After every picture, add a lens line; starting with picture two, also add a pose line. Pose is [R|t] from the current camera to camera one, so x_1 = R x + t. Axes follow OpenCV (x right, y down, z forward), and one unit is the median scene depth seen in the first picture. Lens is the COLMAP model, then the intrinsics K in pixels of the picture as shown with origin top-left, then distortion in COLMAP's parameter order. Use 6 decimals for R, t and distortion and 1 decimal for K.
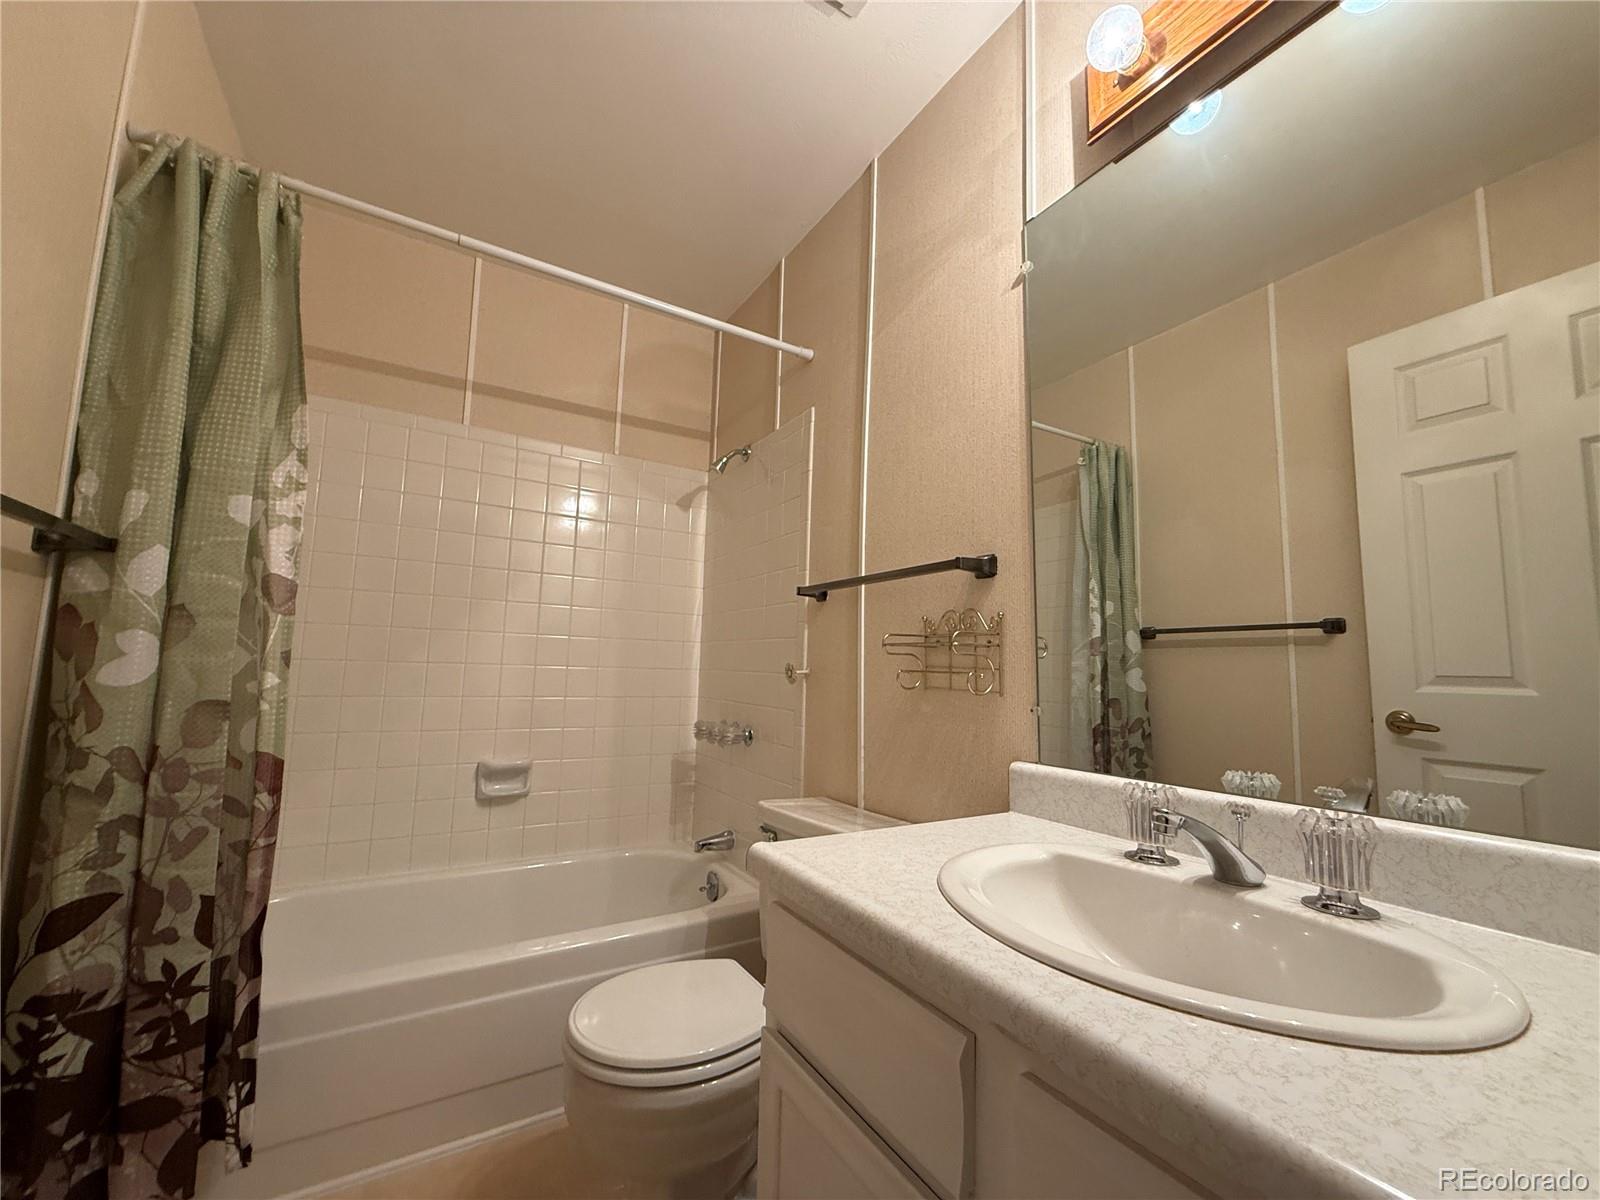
lens RADIAL K [[638.3, 0, 795.0], [0, 638.3, 602.1], [0, 0, 1]] dist [0.000621, -0.000018]
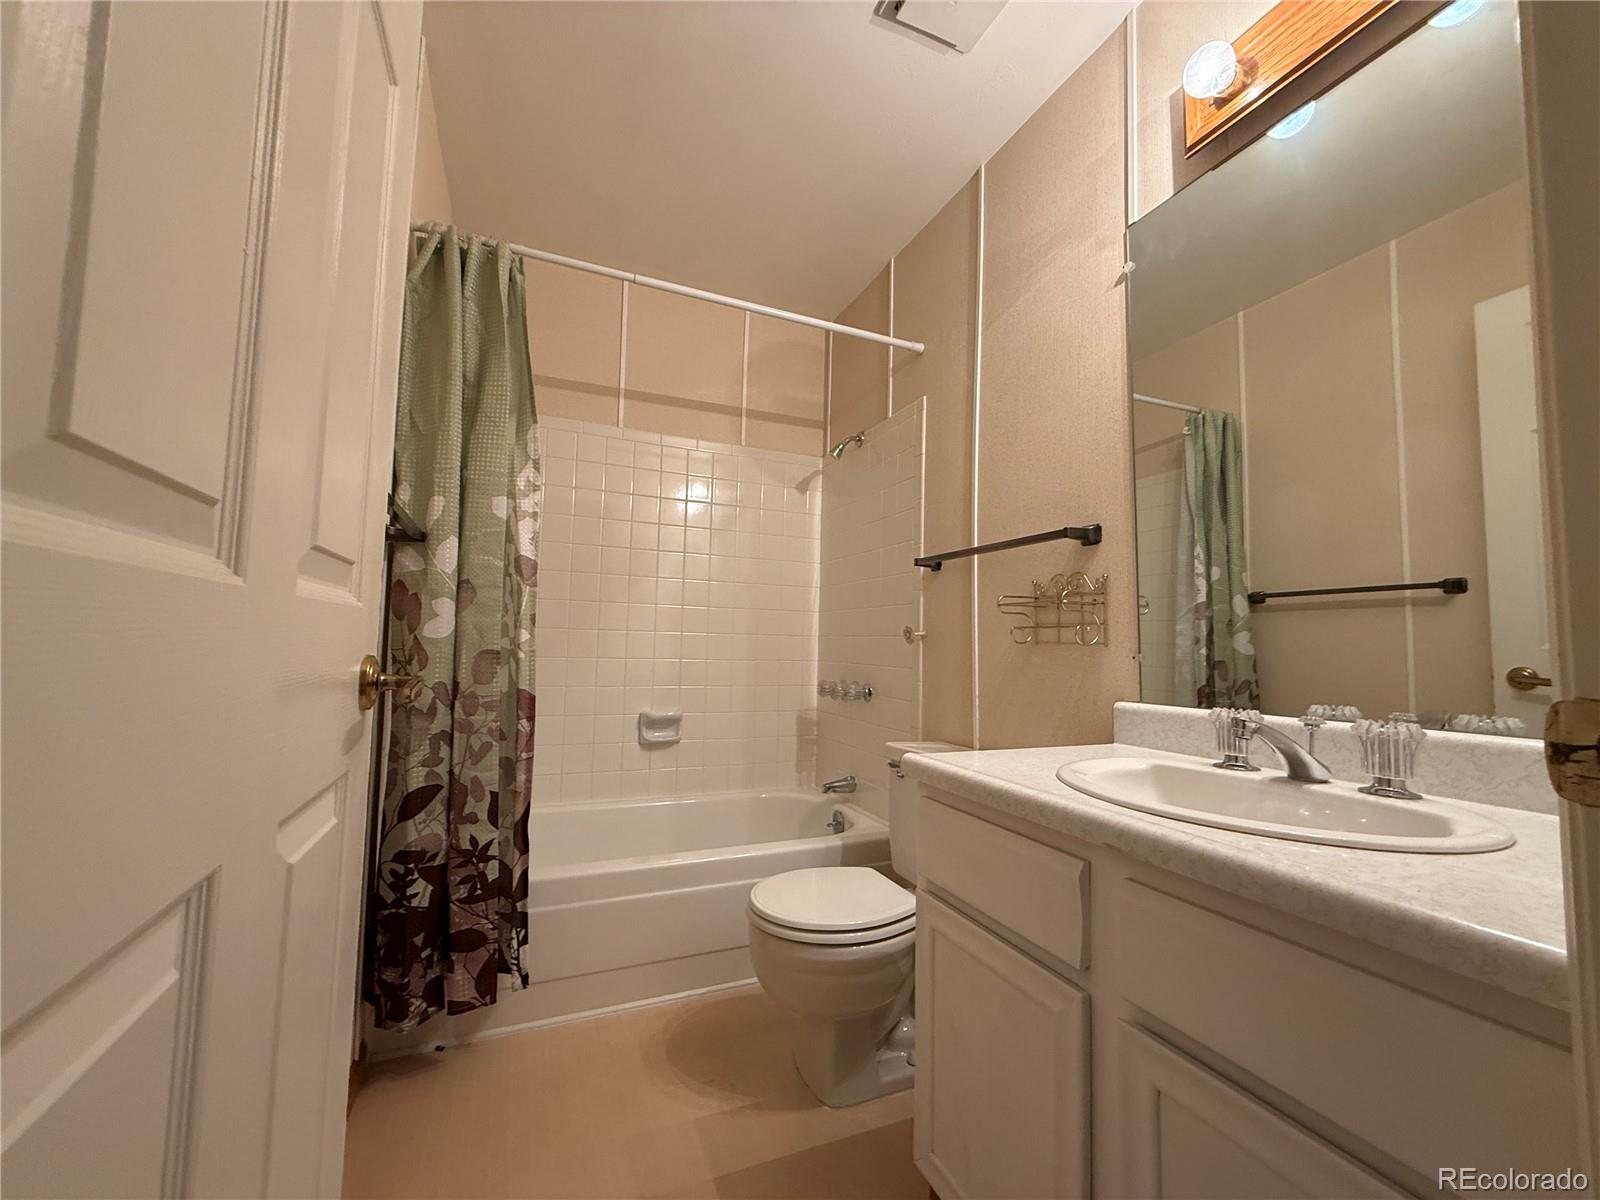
lens RADIAL K [[638.3, 0, 795.0], [0, 638.3, 602.1], [0, 0, 1]] dist [0.000621, -0.000018]
pose [[0.990600, -0.014003, -0.136074, -0.064519], [0.018588, 0.999299, 0.032481, 0.015508], [0.135524, -0.034705, 0.990166, -0.184869]]
